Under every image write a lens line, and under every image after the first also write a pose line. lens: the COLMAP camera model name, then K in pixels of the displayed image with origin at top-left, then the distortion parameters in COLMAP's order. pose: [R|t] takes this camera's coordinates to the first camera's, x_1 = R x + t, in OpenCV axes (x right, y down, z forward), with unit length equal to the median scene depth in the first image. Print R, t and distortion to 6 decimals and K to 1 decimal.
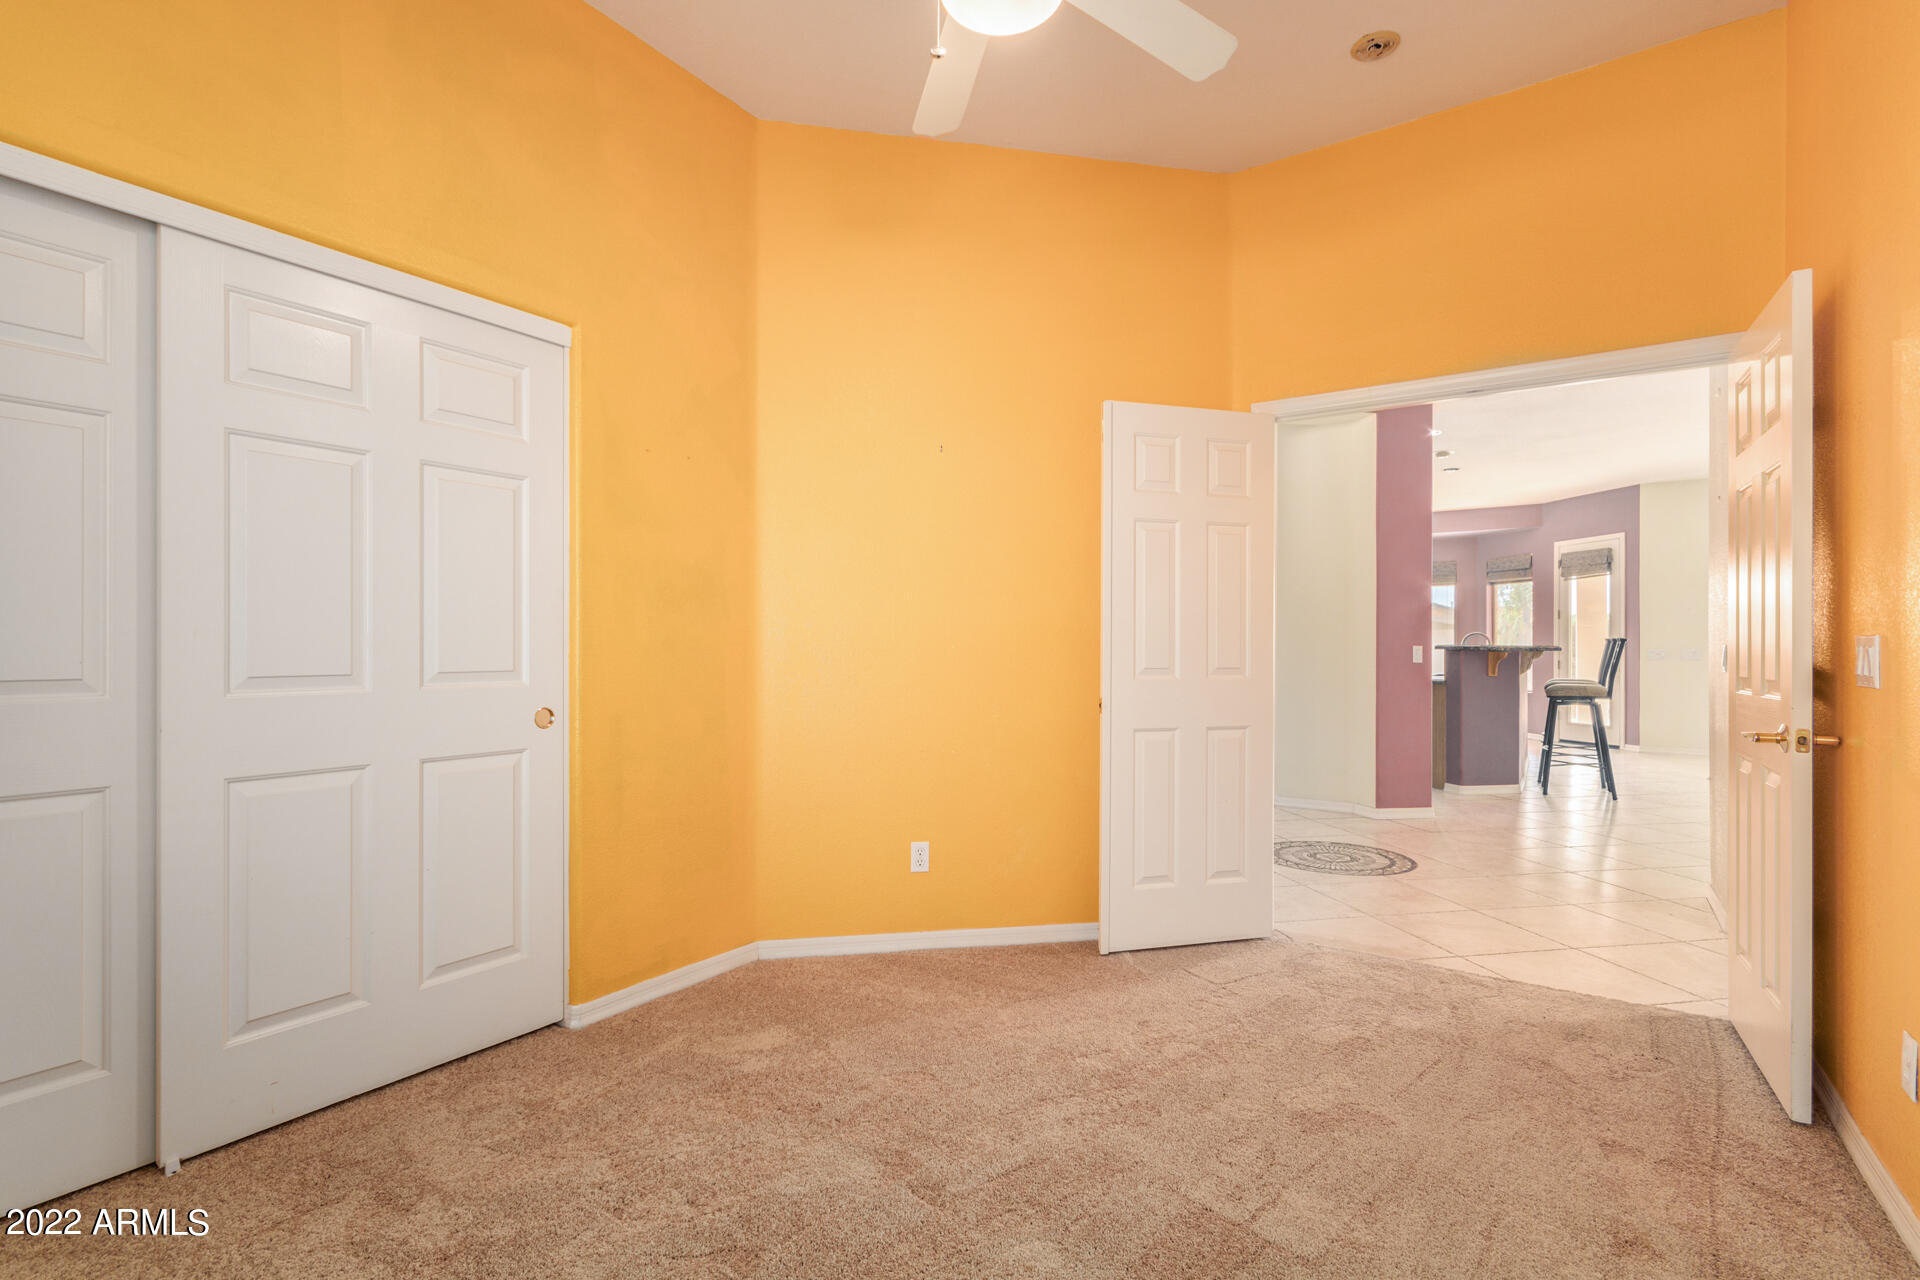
lens RADIAL K [[892.0, 0, 957.5], [0, 892.0, 637.1], [0, 0, 1]] dist [0.001416, 0.002201]
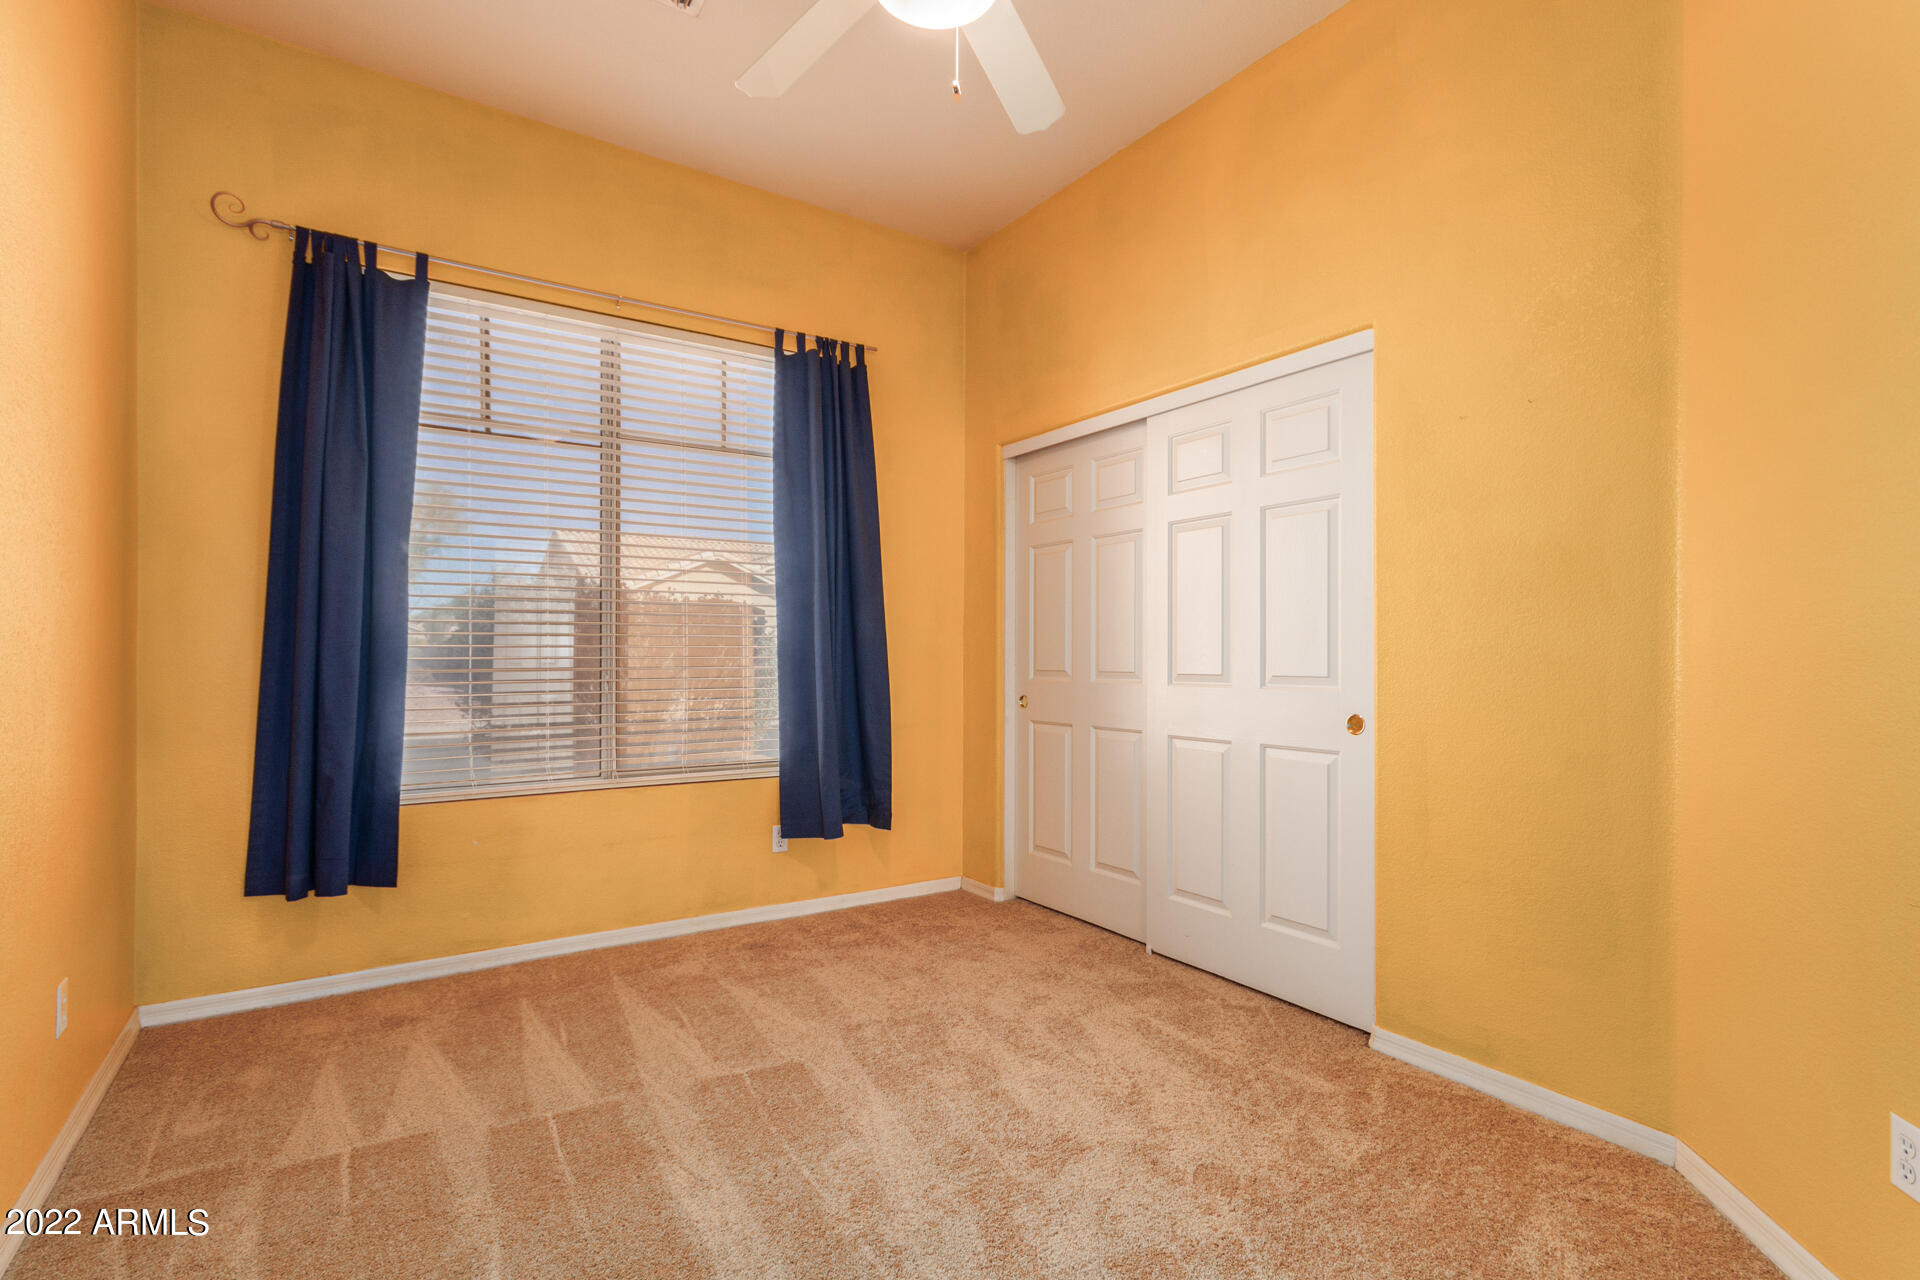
lens RADIAL K [[892.0, 0, 953.4], [0, 892.0, 649.7], [0, 0, 1]] dist [0.001416, 0.002201]
pose [[-0.382130, -0.008846, -0.924066, 0.678155], [0.005803, 0.999911, -0.011972, 0.014707], [0.924090, -0.009937, -0.382045, 0.998963]]
